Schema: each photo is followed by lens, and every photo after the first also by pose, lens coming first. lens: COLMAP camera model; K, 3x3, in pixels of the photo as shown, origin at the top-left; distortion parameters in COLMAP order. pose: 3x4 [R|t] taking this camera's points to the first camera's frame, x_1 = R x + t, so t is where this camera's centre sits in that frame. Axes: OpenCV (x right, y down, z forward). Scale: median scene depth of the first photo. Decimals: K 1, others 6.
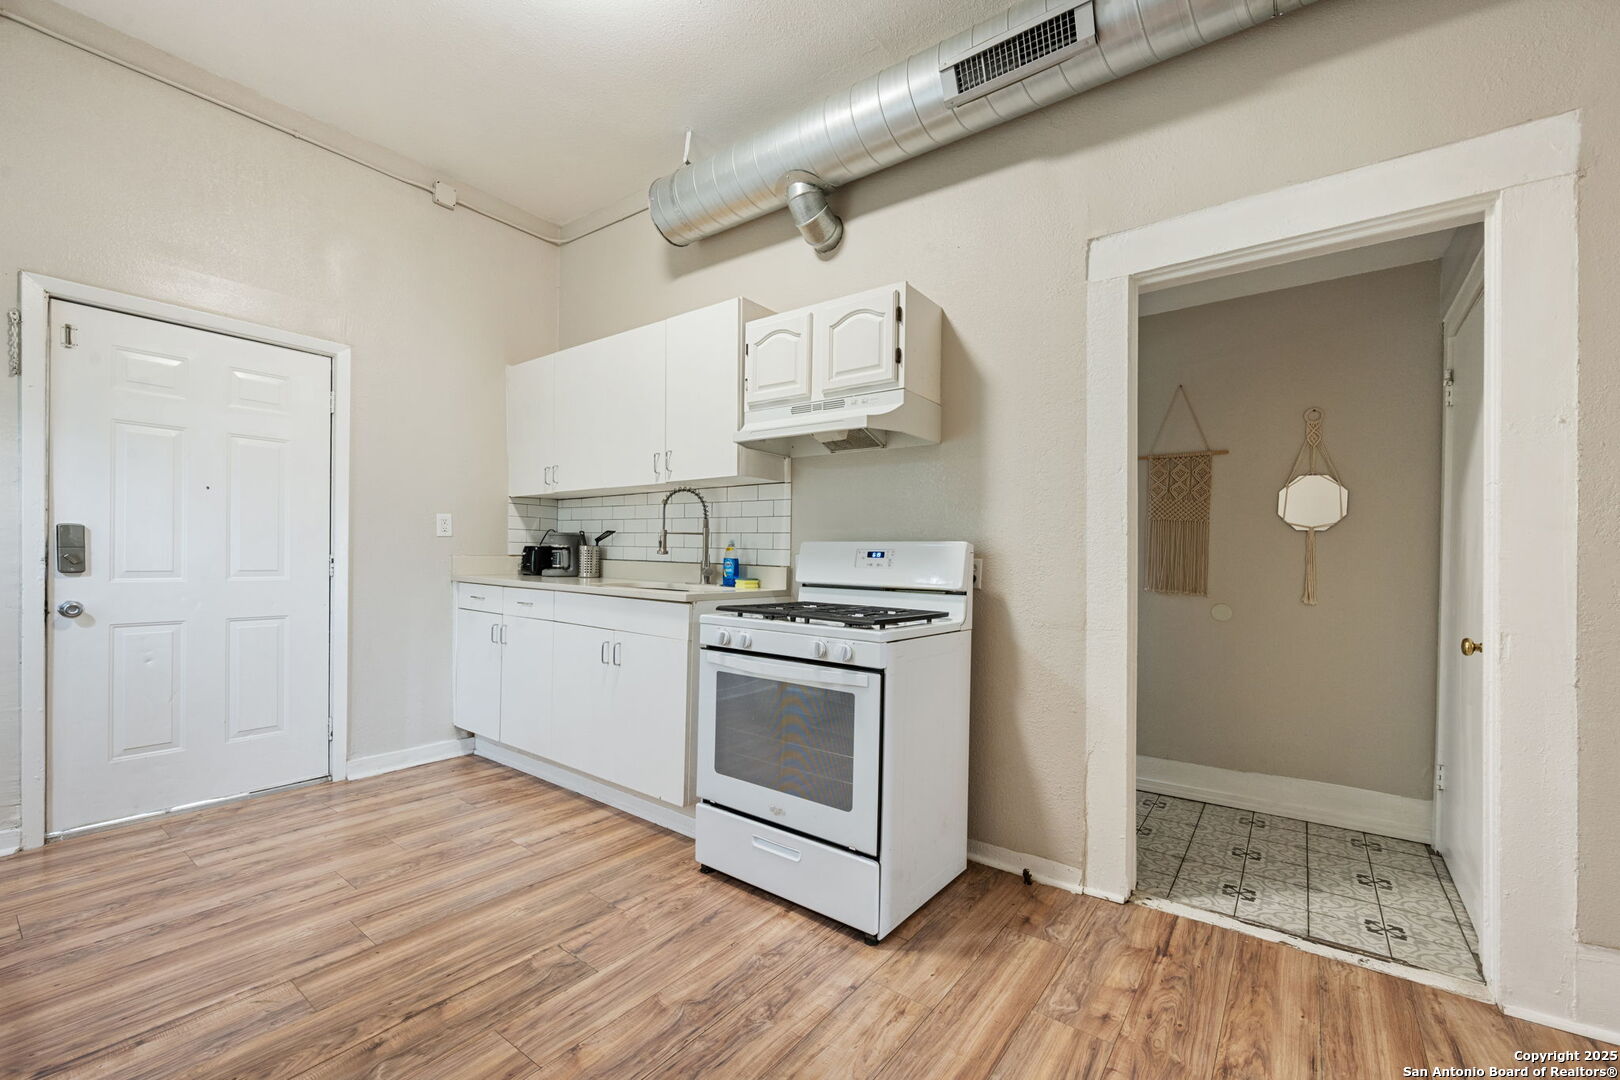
lens RADIAL K [[663.8, 0, 812.8], [0, 663.8, 555.5], [0, 0, 1]] dist [-0.002321, -0.000885]
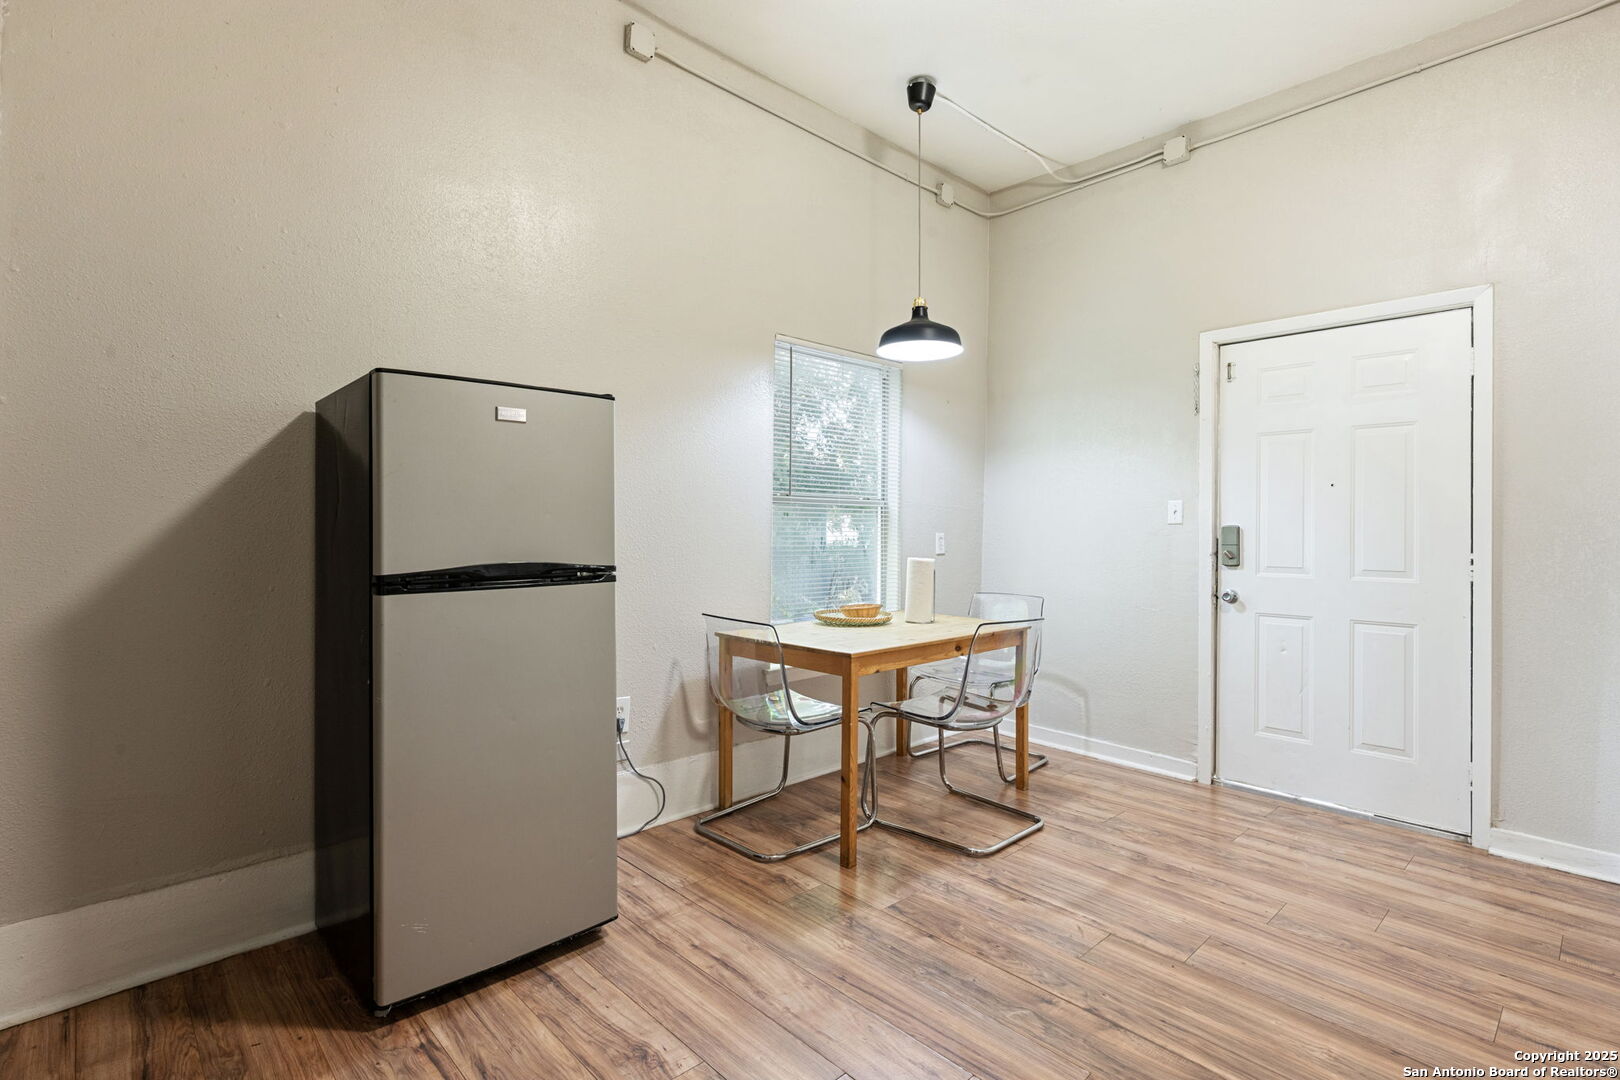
lens RADIAL K [[769.8, 0, 816.3], [0, 769.8, 510.9], [0, 0, 1]] dist [-0.003211, -0.000184]
pose [[-0.172988, -0.051019, -0.983602, 0.412060], [-0.018201, 0.998653, -0.048599, 0.007719], [0.984756, 0.009495, -0.173684, 0.512545]]
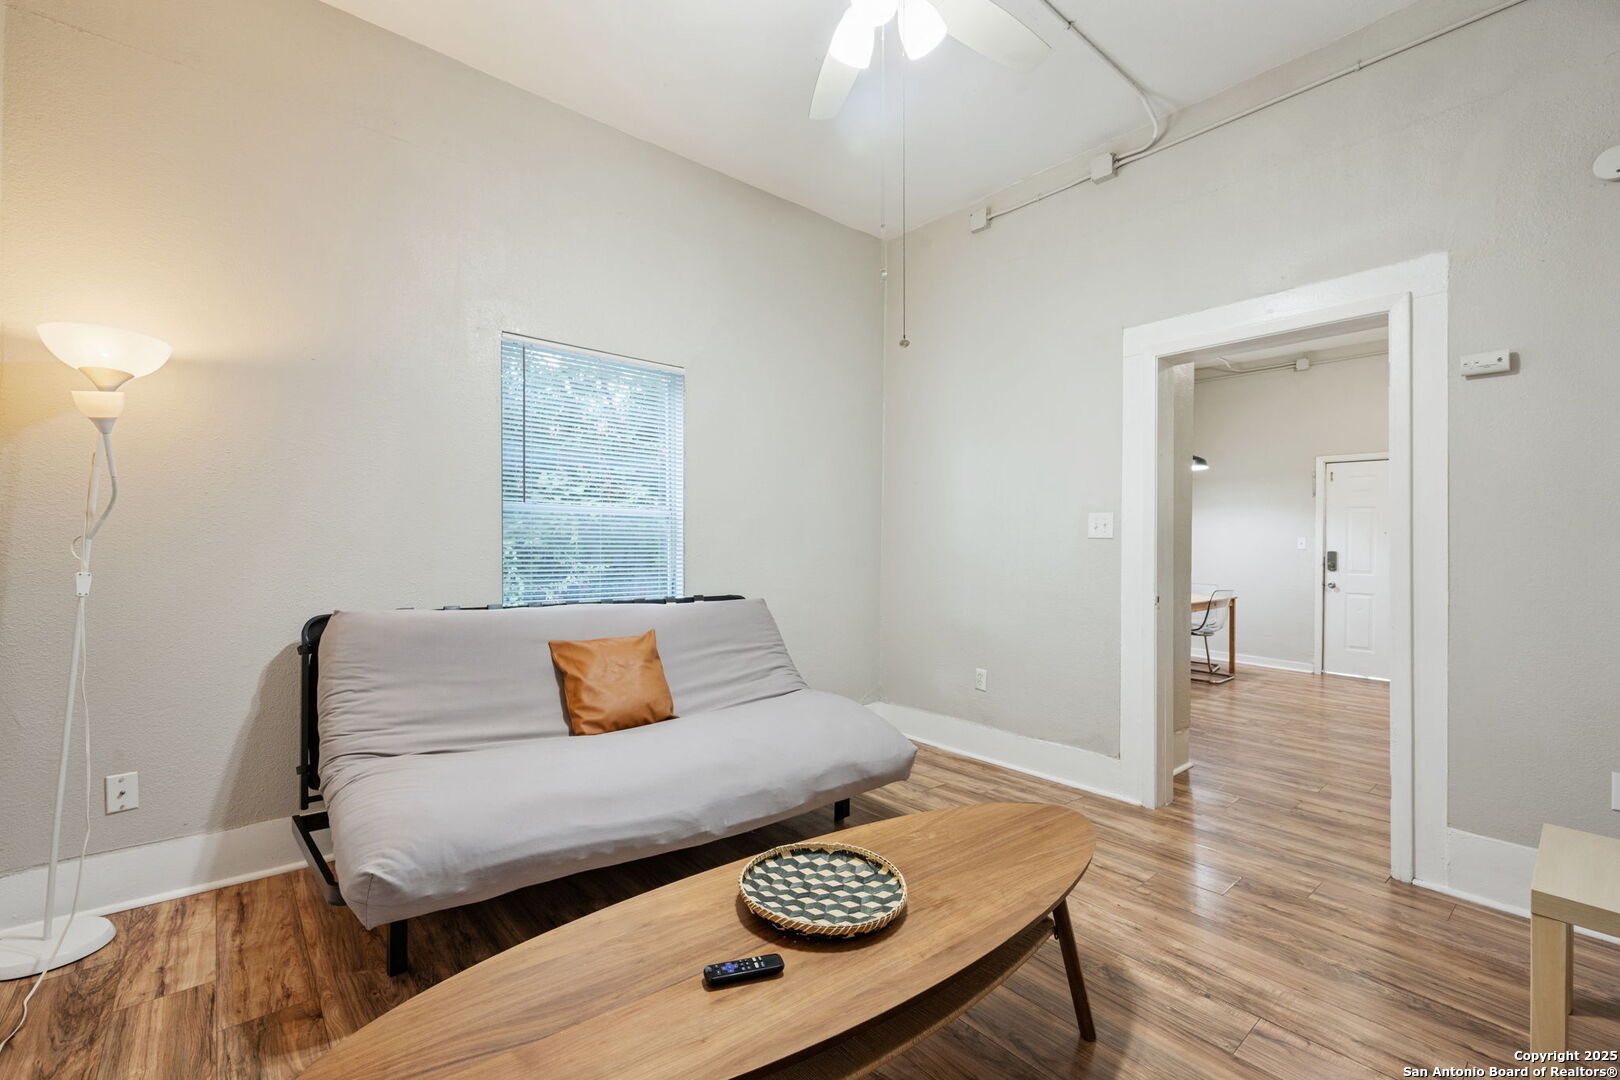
lens RADIAL K [[702.9, 0, 803.1], [0, 702.9, 550.2], [0, 0, 1]] dist [-0.001091, 0.001580]
pose [[-0.334187, -0.028235, -0.942084, 2.139661], [-0.014732, 0.999586, -0.024732, 0.046503], [0.942392, 0.005614, -0.334464, -0.002510]]
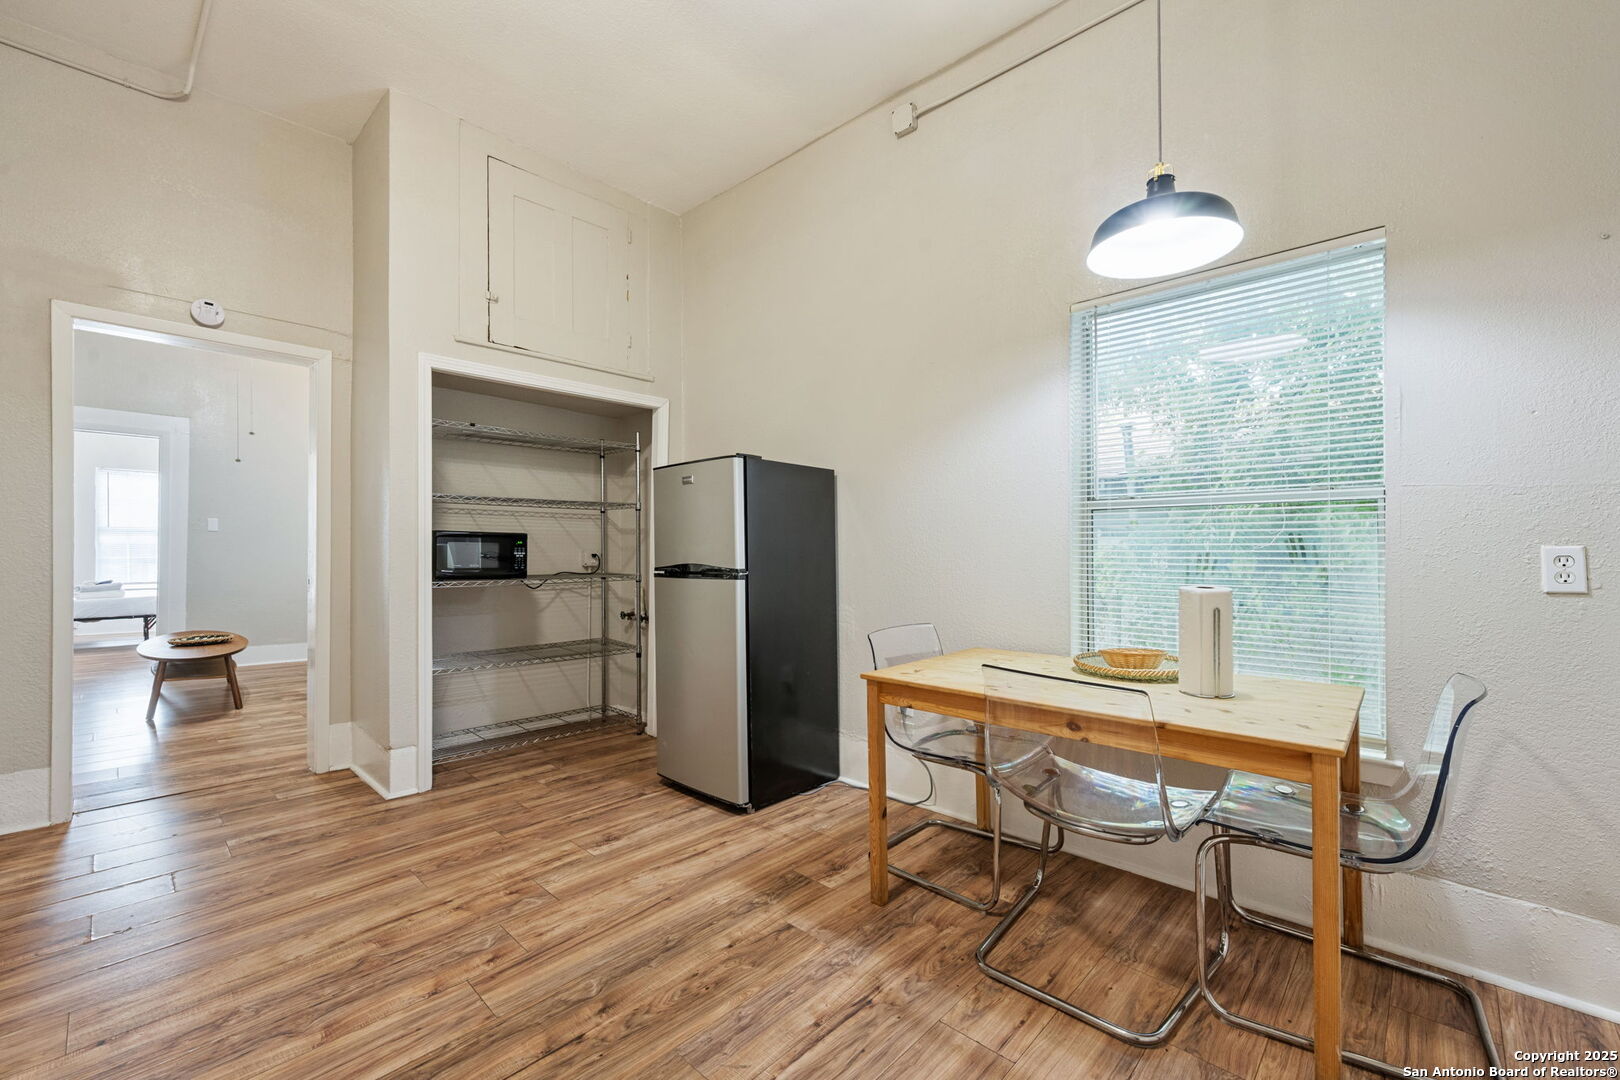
lens RADIAL K [[663.8, 0, 802.4], [0, 663.8, 547.0], [0, 0, 1]] dist [-0.002321, -0.000885]
pose [[-0.991681, -0.024233, 0.126419, -0.672865], [-0.023146, 0.999681, 0.010062, -0.019293], [-0.126623, 0.007052, -0.991926, 1.238560]]
